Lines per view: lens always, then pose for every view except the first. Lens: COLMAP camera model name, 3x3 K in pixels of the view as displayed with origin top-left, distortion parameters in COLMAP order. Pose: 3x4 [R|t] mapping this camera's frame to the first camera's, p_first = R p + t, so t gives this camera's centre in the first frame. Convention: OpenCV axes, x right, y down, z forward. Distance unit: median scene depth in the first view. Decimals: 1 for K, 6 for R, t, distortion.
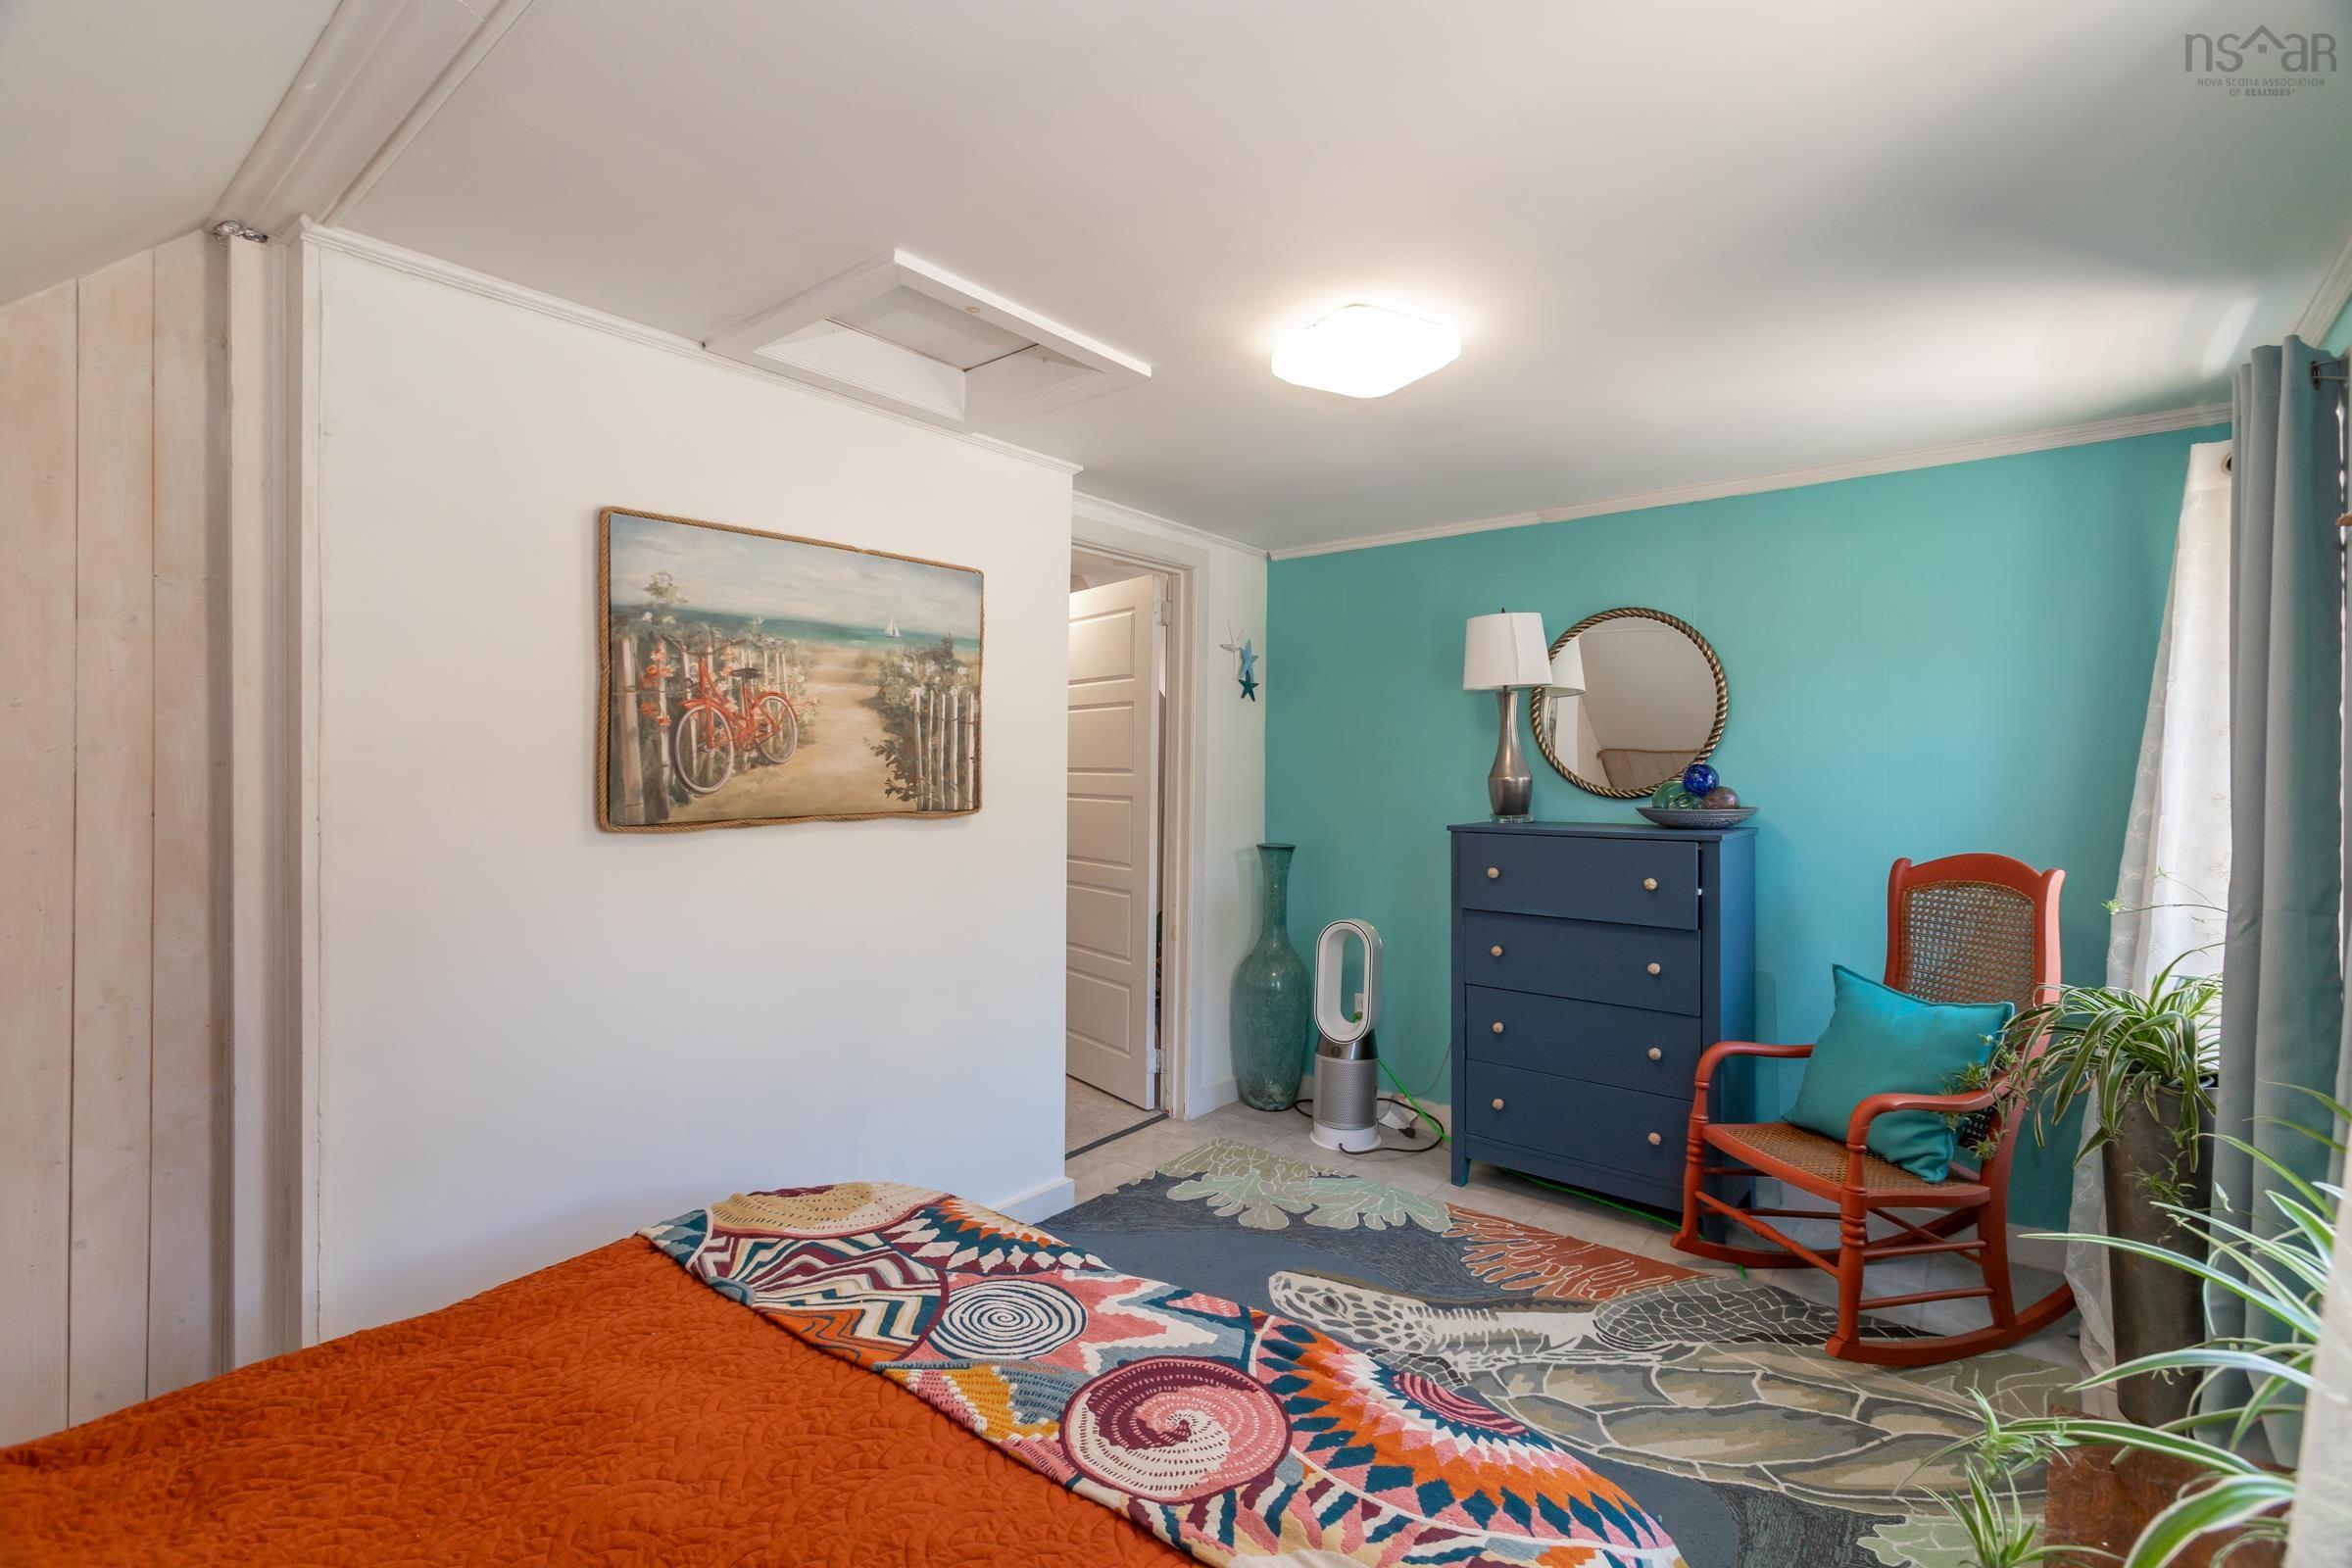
lens RADIAL K [[1057.4, 0, 1174.4], [0, 1057.4, 782.5], [0, 0, 1]] dist [-0.014568, 0.009814]
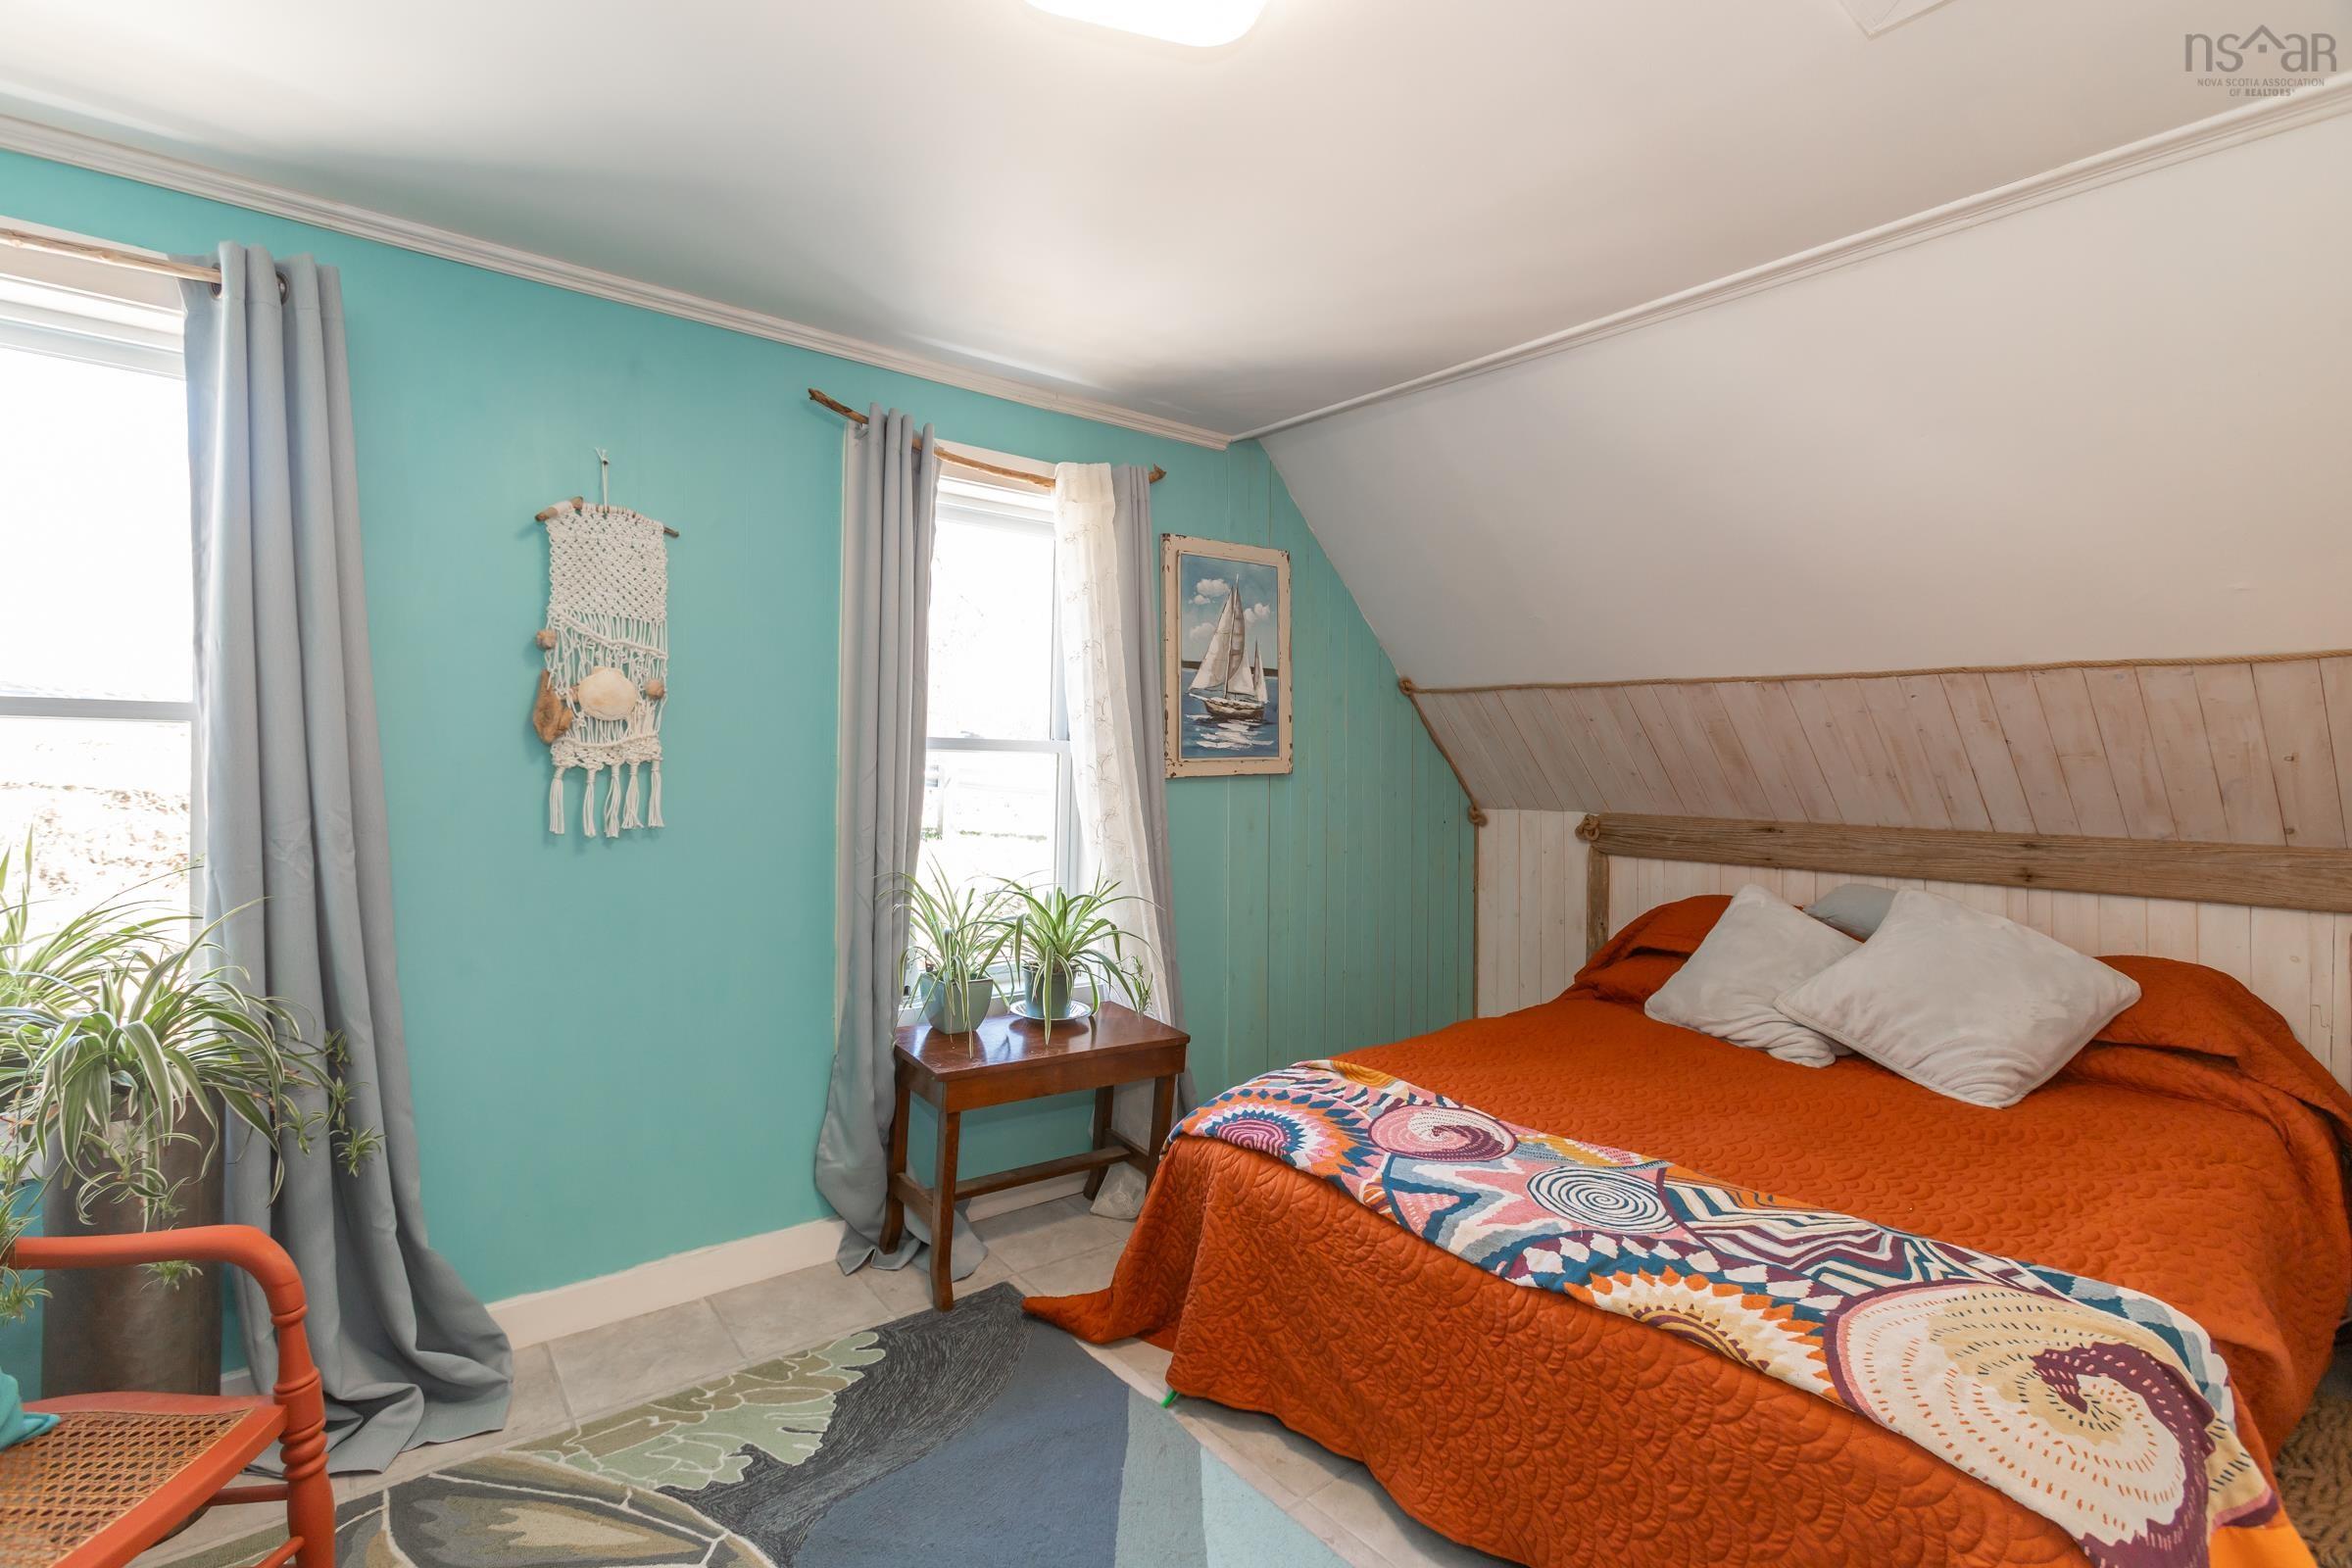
lens RADIAL K [[1057.4, 0, 1176.2], [0, 1057.4, 773.6], [0, 0, 1]] dist [-0.014568, 0.009814]
pose [[-0.979714, -0.016545, 0.199718, 0.072767], [-0.014553, 0.999829, 0.011440, 0.042687], [-0.199873, 0.008301, -0.979787, 2.246989]]
